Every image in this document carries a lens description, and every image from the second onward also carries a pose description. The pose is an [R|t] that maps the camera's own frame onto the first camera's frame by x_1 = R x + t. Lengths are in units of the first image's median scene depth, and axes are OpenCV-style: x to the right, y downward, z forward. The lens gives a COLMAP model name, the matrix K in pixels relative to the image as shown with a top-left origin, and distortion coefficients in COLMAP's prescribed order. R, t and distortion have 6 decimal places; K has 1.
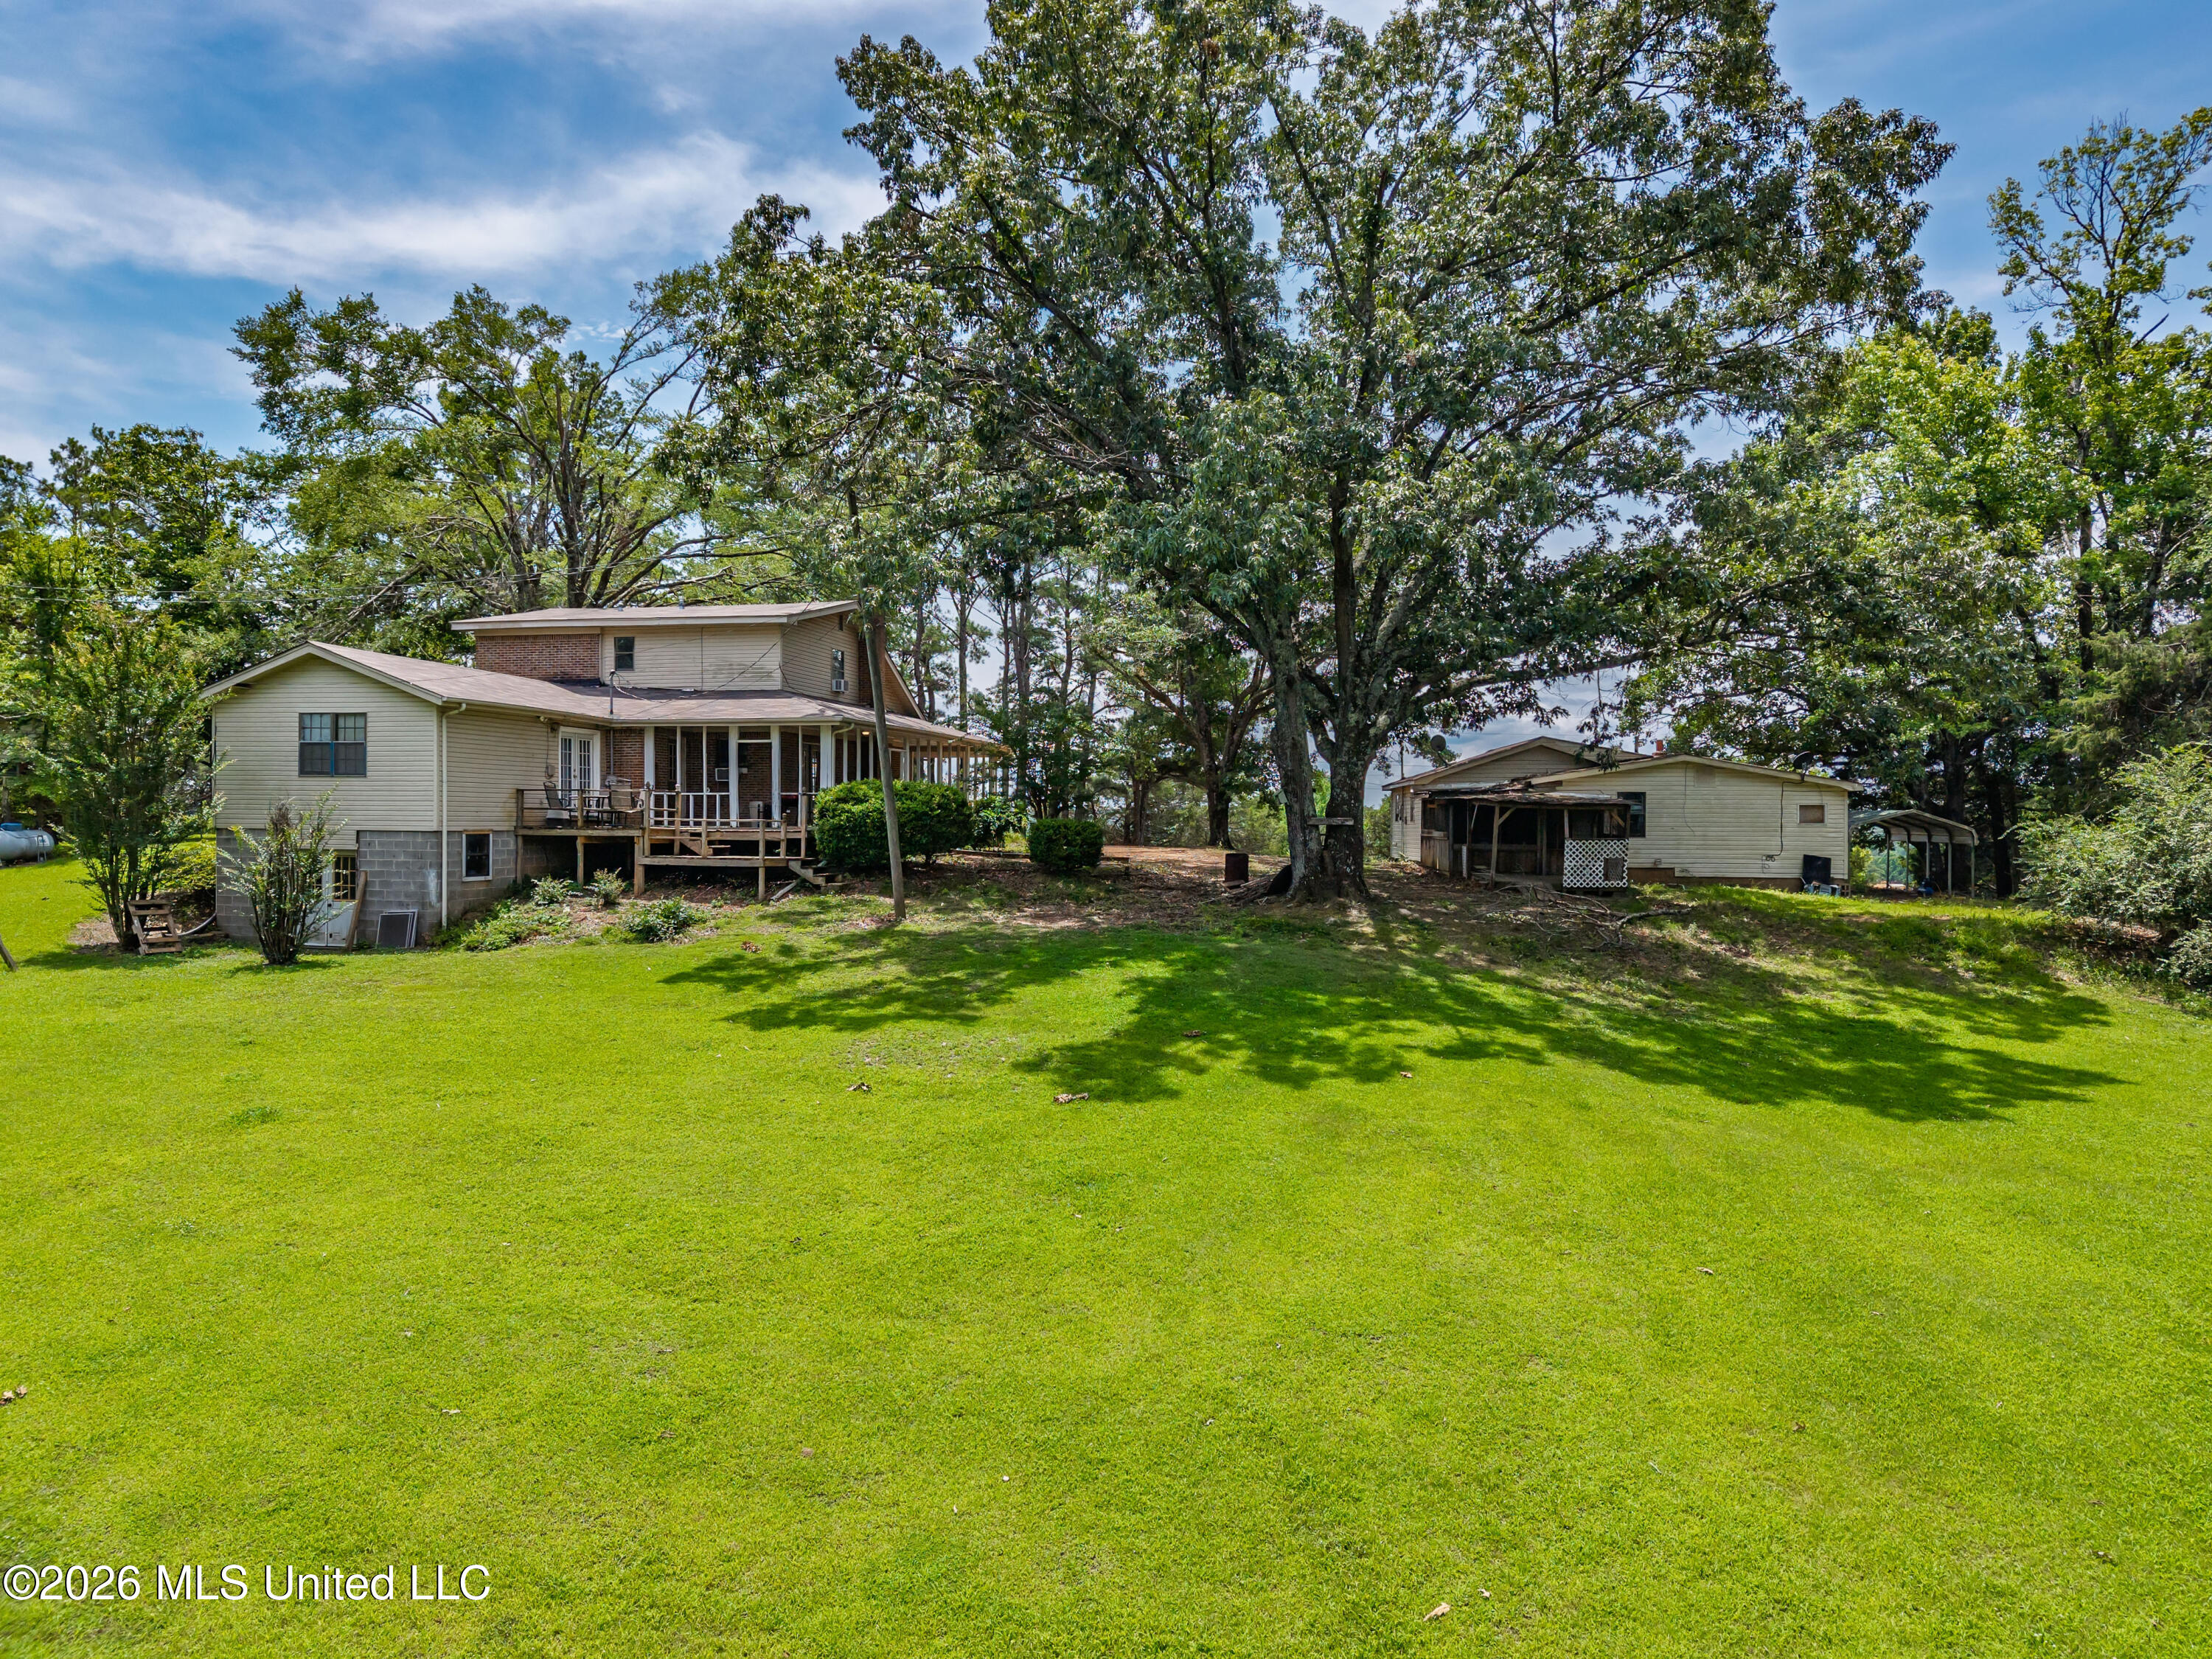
lens RADIAL K [[1507.1, 0, 1090.3], [0, 1507.1, 821.9], [0, 0, 1]] dist [0.019780, -0.015664]
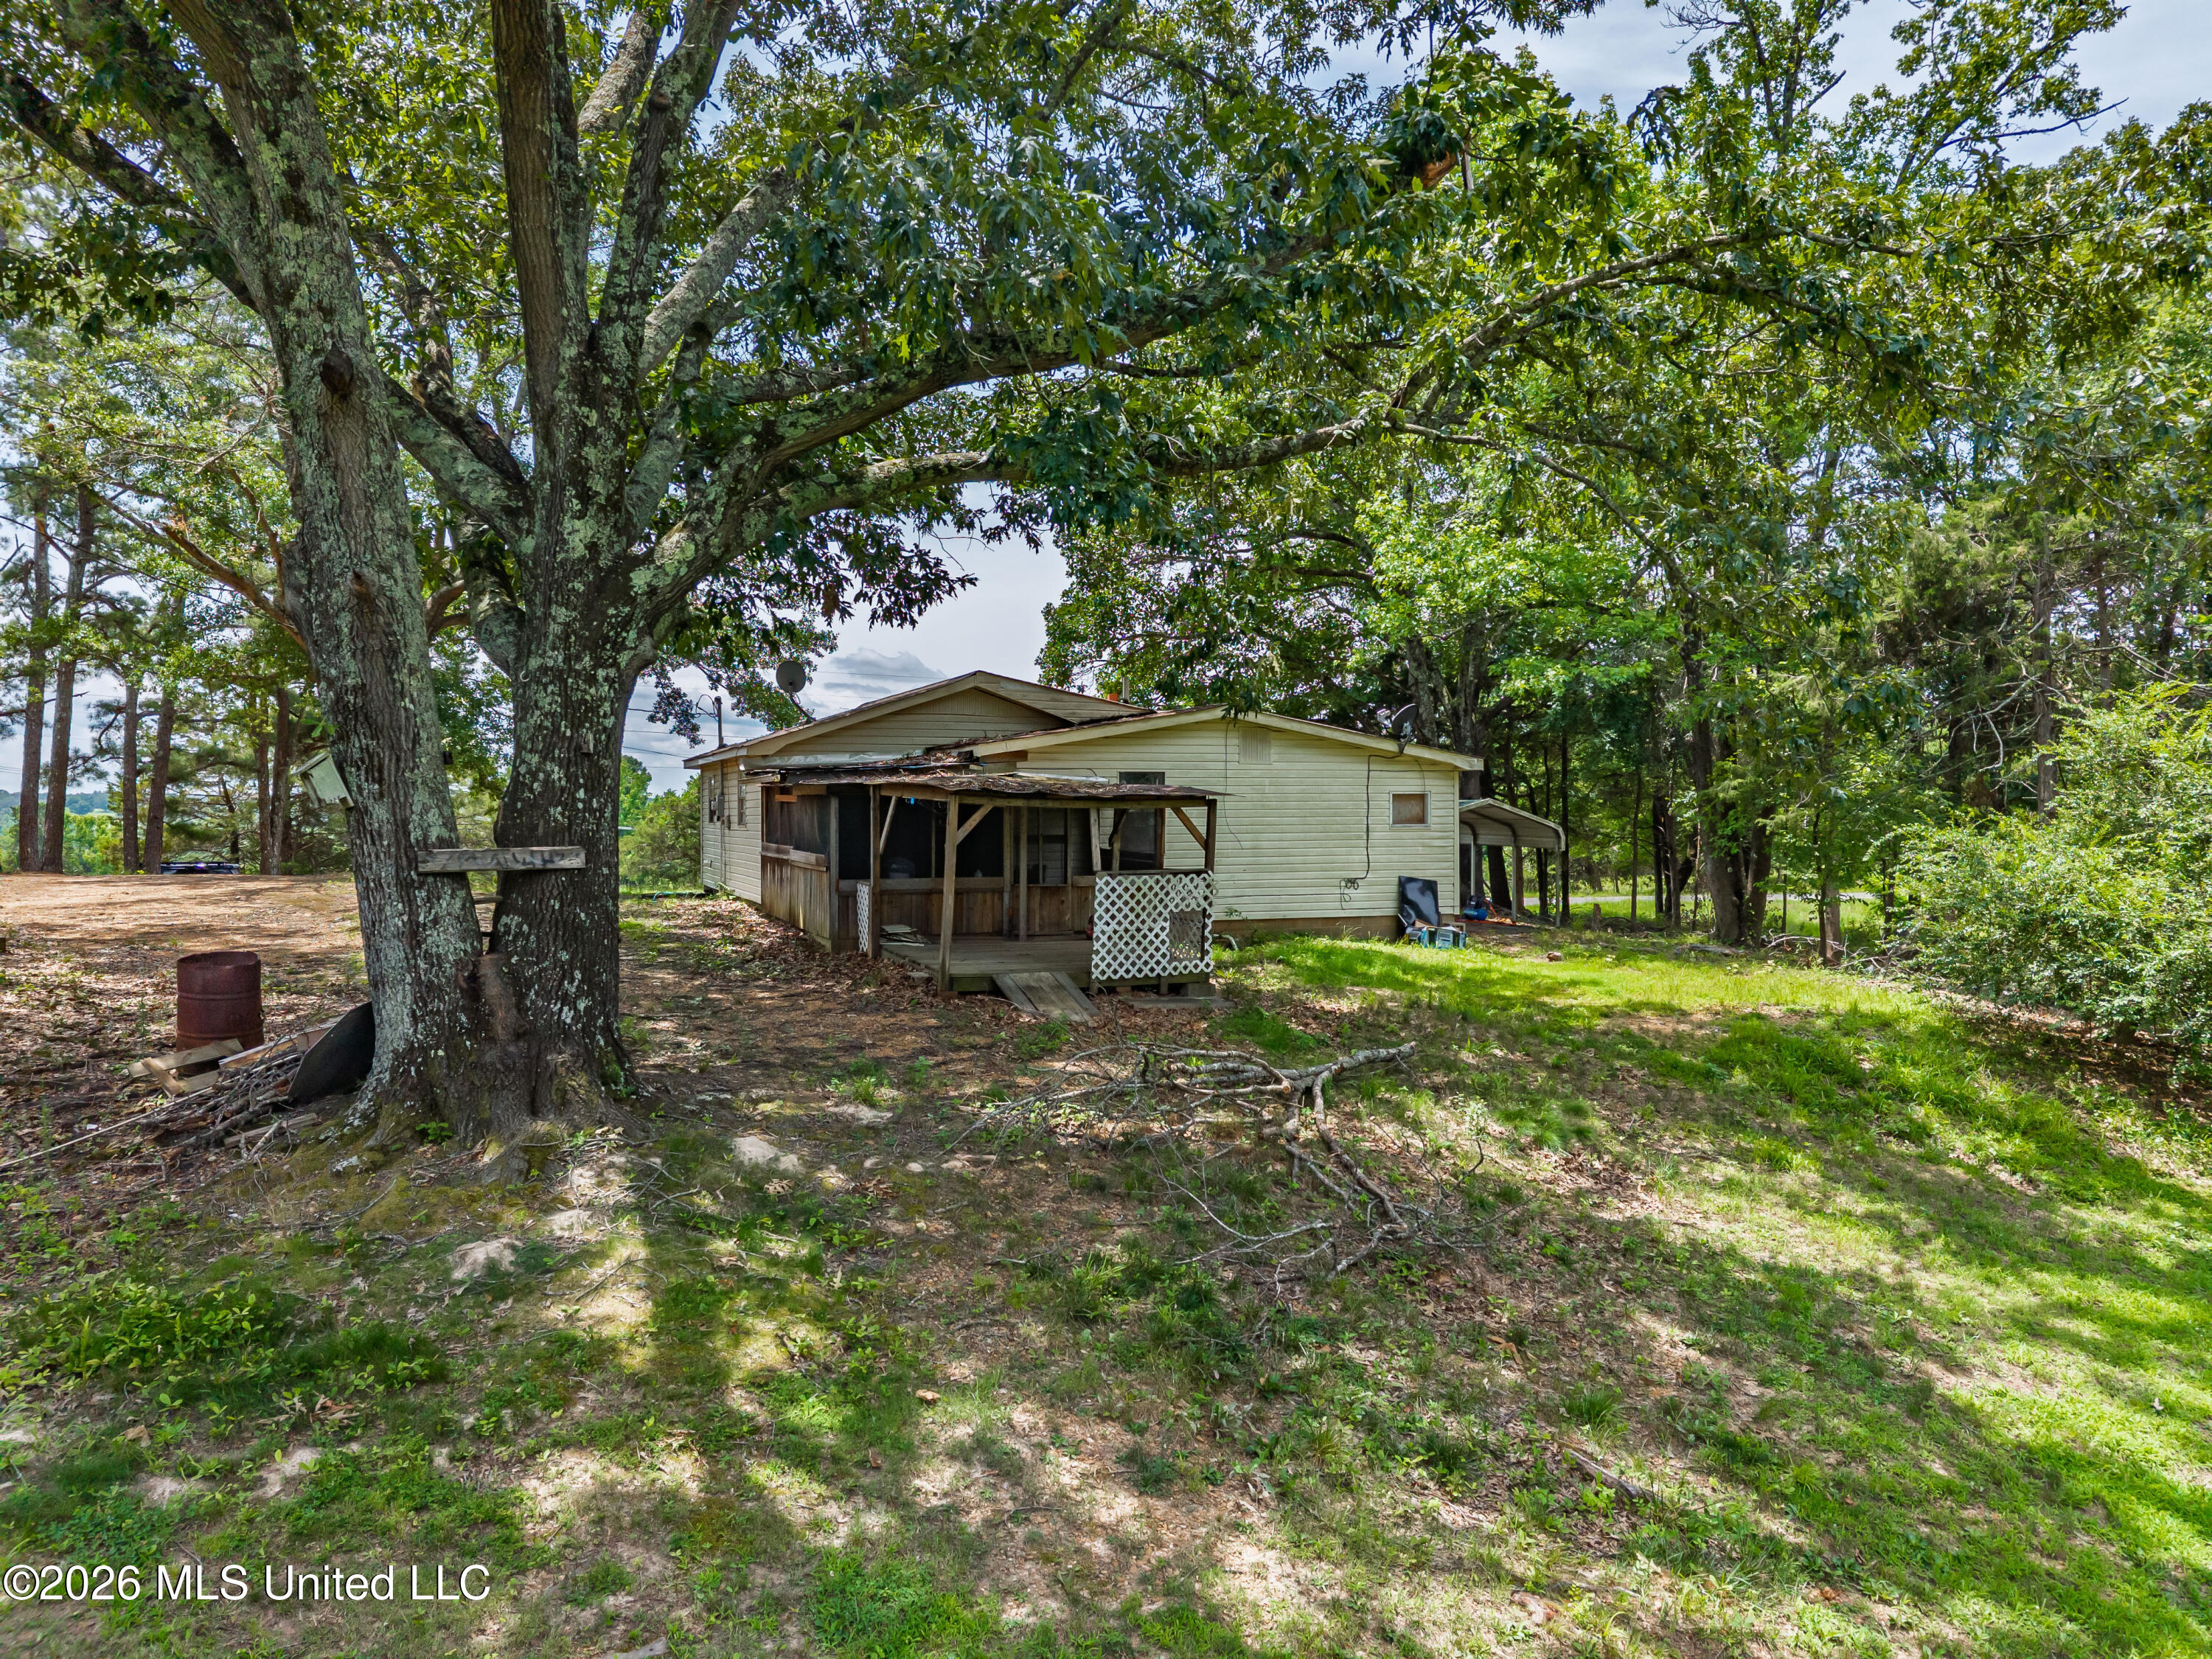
lens RADIAL K [[1507.1, 0, 1104.9], [0, 1507.1, 851.2], [0, 0, 1]] dist [0.019780, -0.015664]
pose [[0.896223, -0.020459, 0.443132, 0.078460], [0.006798, 0.999452, 0.032395, -0.006675], [-0.443552, -0.026020, 0.895871, 0.397788]]
